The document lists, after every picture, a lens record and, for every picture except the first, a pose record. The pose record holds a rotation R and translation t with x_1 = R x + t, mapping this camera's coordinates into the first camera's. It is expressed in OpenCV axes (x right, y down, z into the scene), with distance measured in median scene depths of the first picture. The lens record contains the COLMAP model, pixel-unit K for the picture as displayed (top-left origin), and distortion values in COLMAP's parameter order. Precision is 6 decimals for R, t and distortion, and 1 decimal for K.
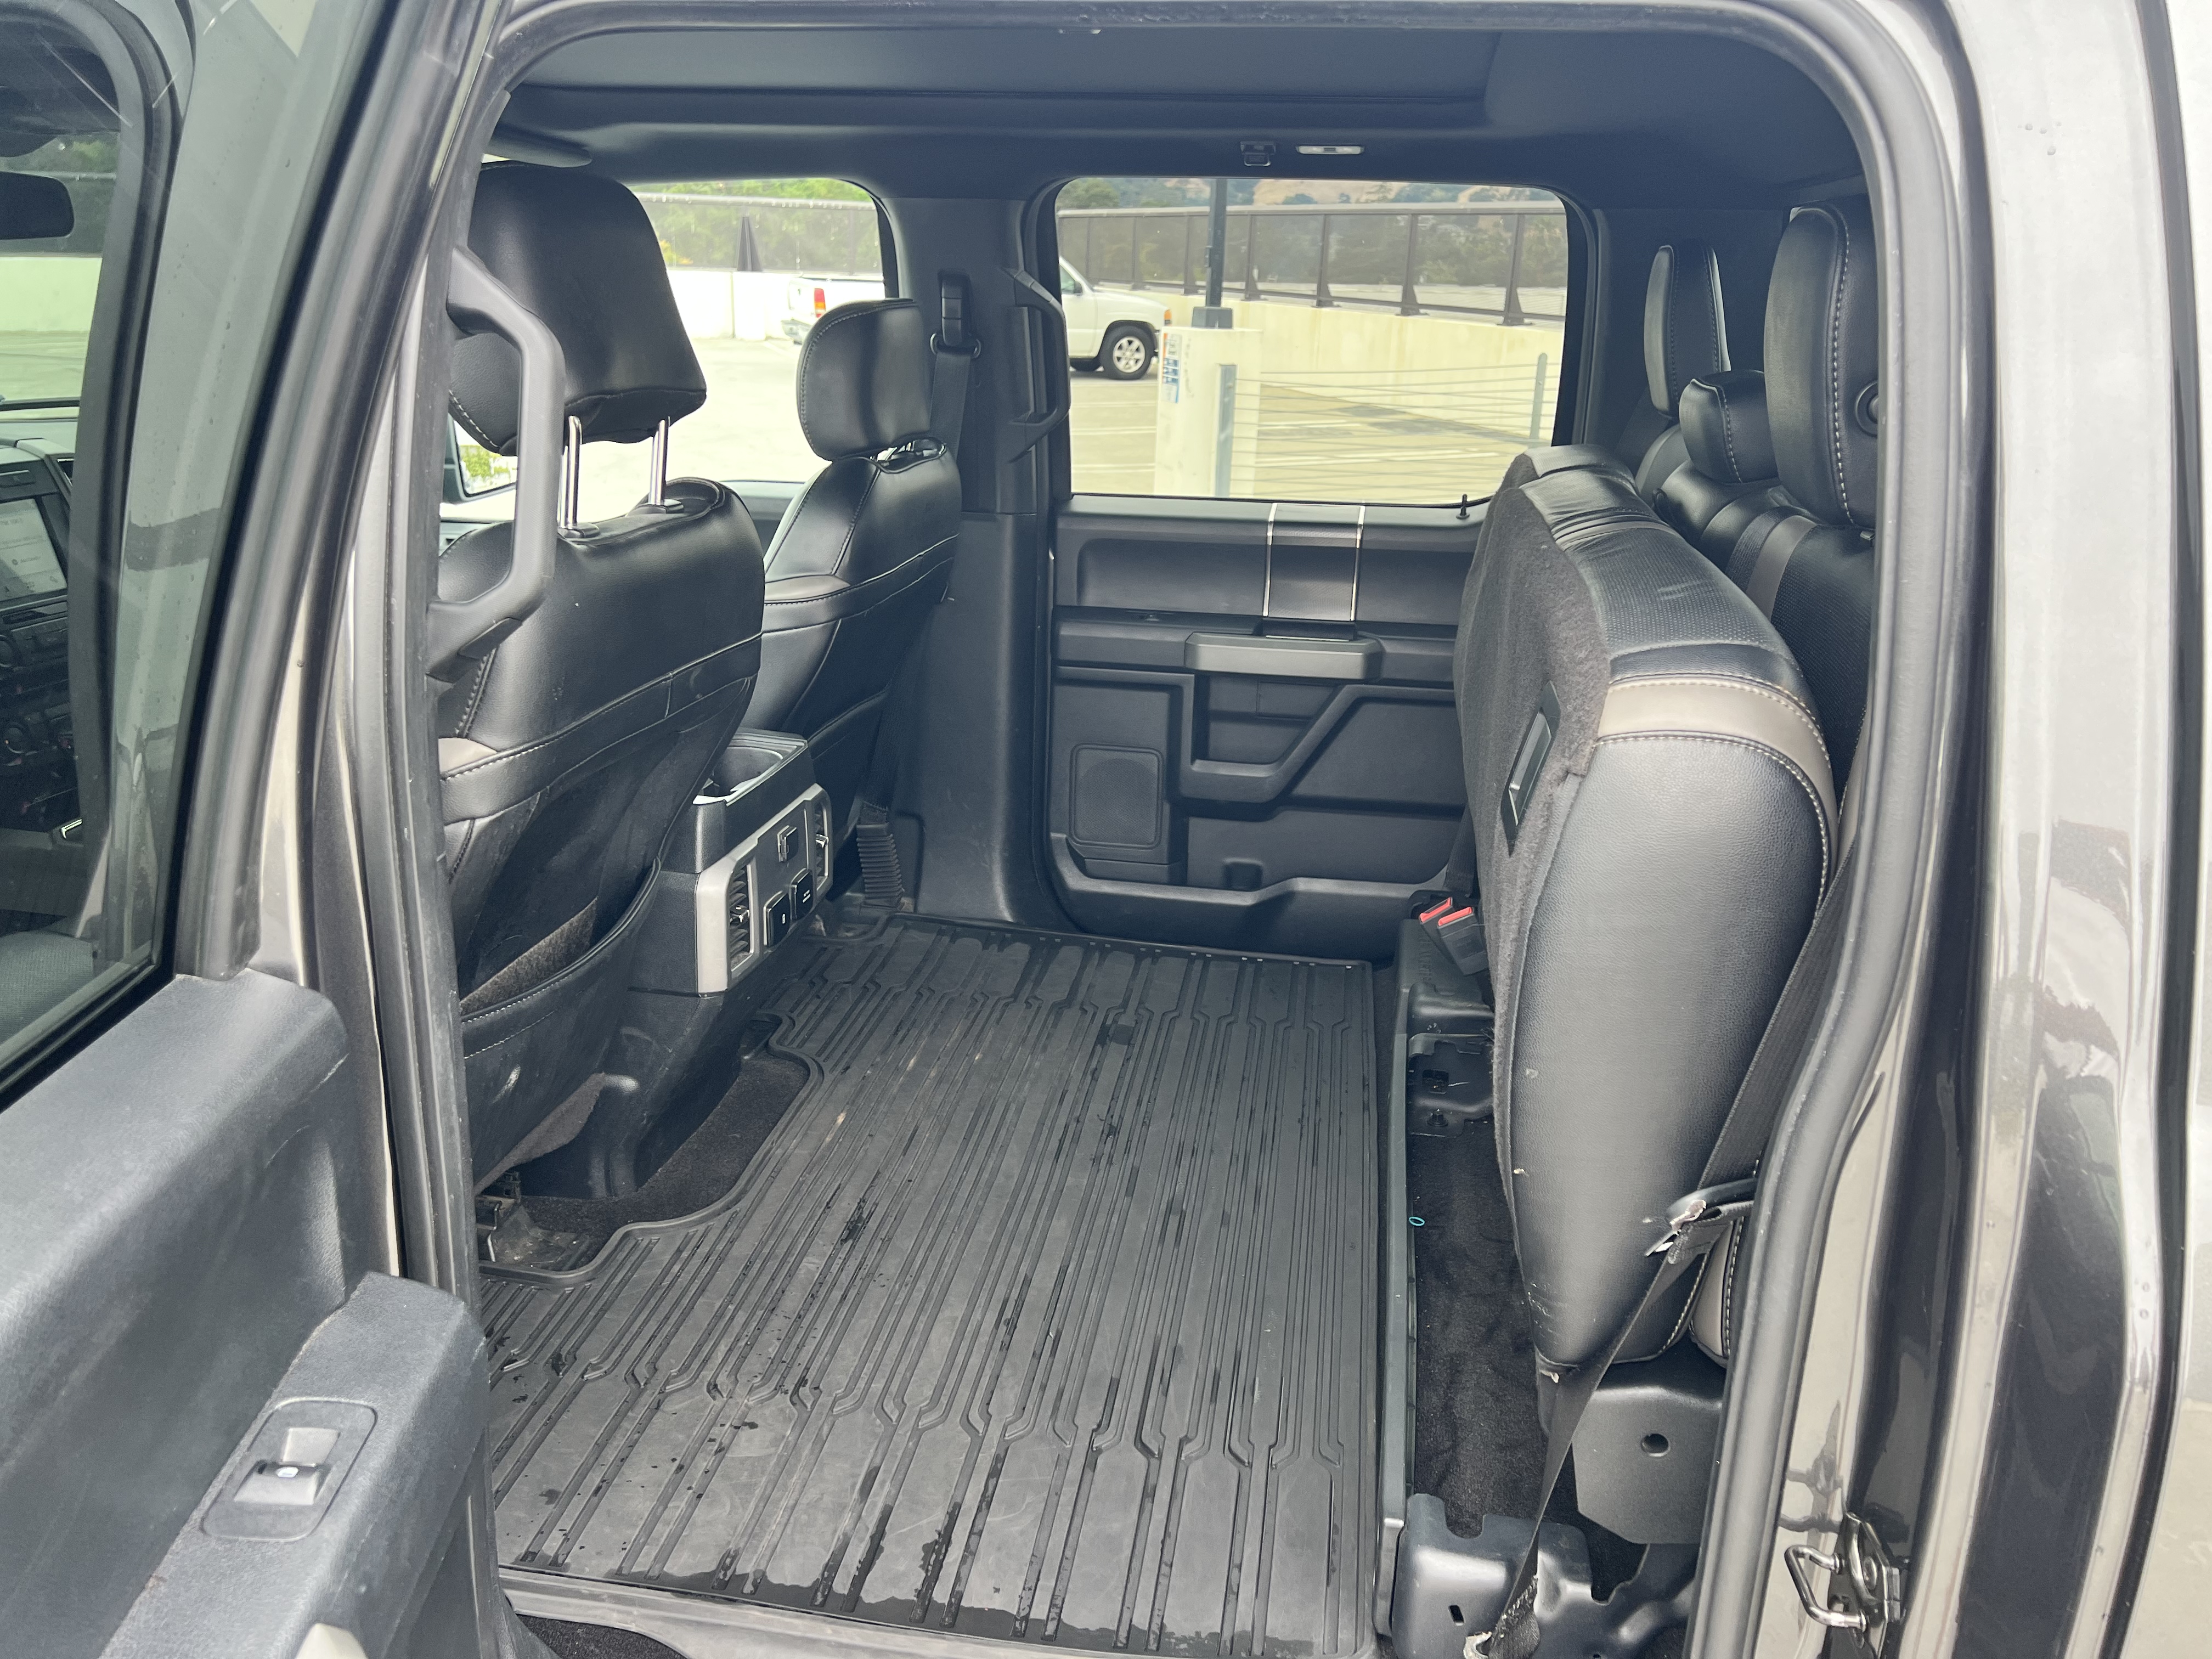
lens RADIAL K [[1652.7, 0, 1123.1], [0, 1652.7, 828.2], [0, 0, 1]] dist [0.059338, -0.065367]
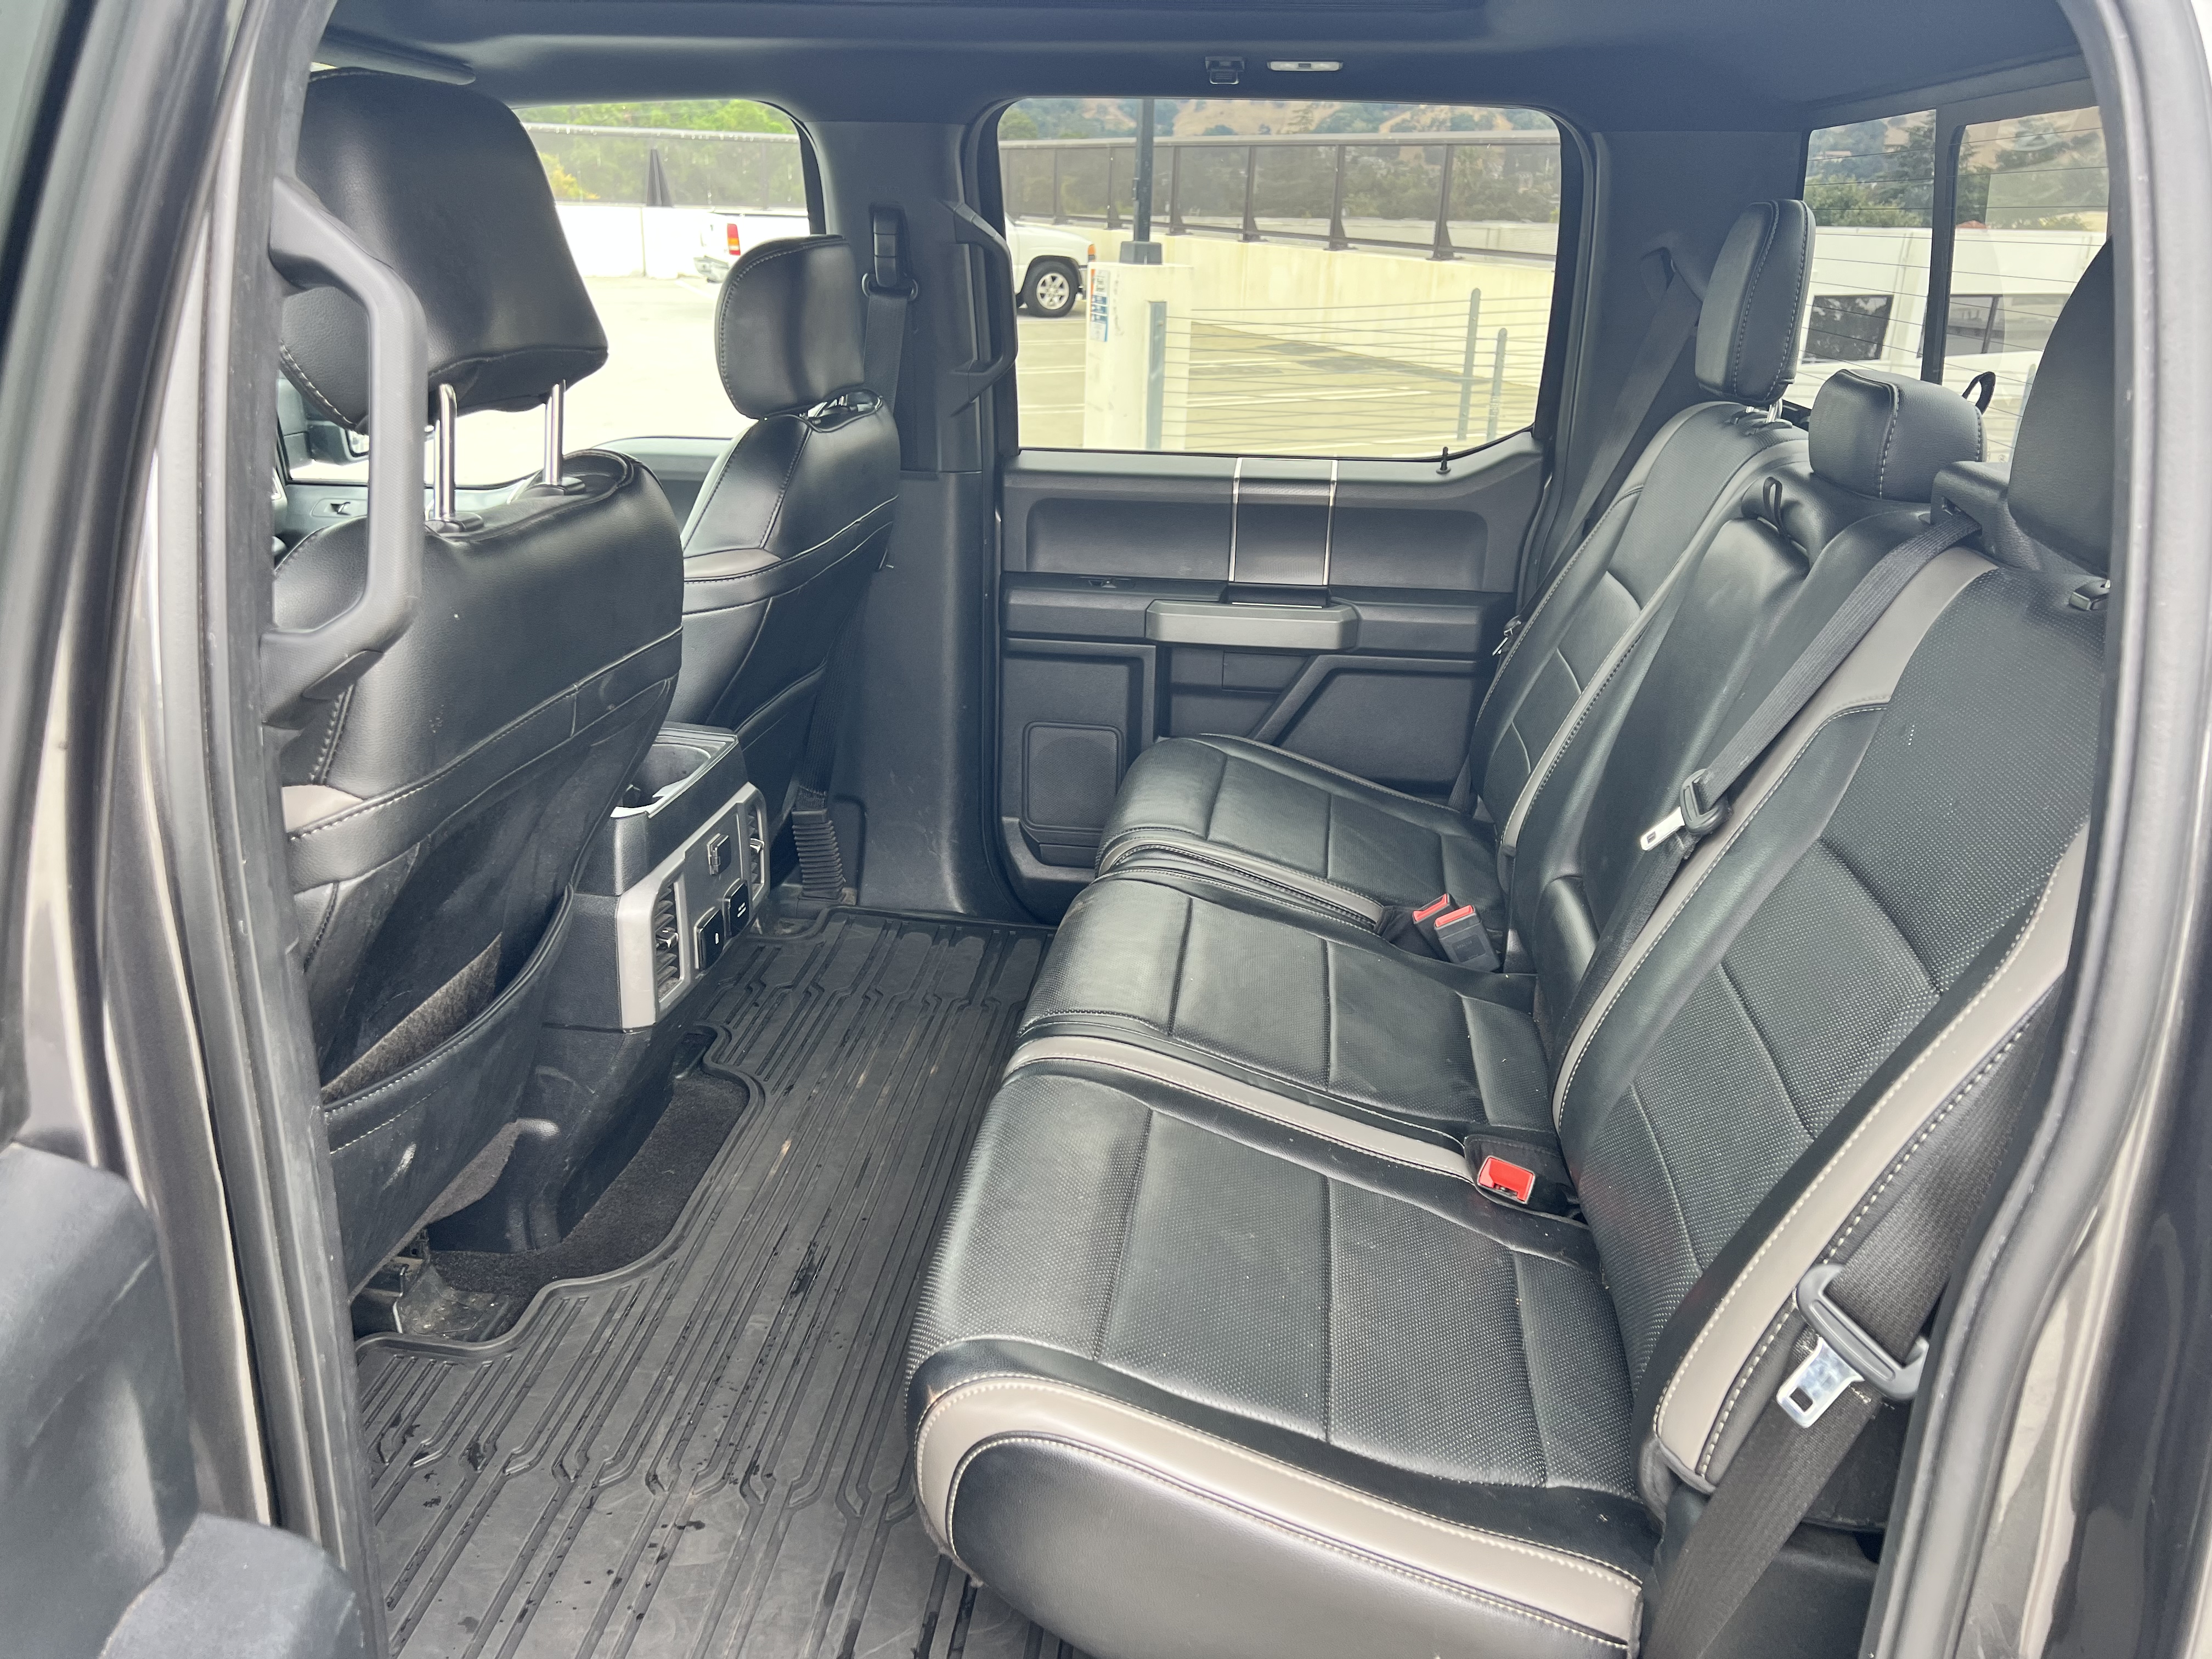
lens RADIAL K [[1652.7, 0, 1117.1], [0, 1652.7, 840.3], [0, 0, 1]] dist [0.059338, -0.065367]
pose [[0.999134, -0.018045, 0.037479, -0.021722], [0.016477, 0.998993, 0.041733, -0.033076], [-0.038194, -0.041079, 0.998426, 0.098482]]
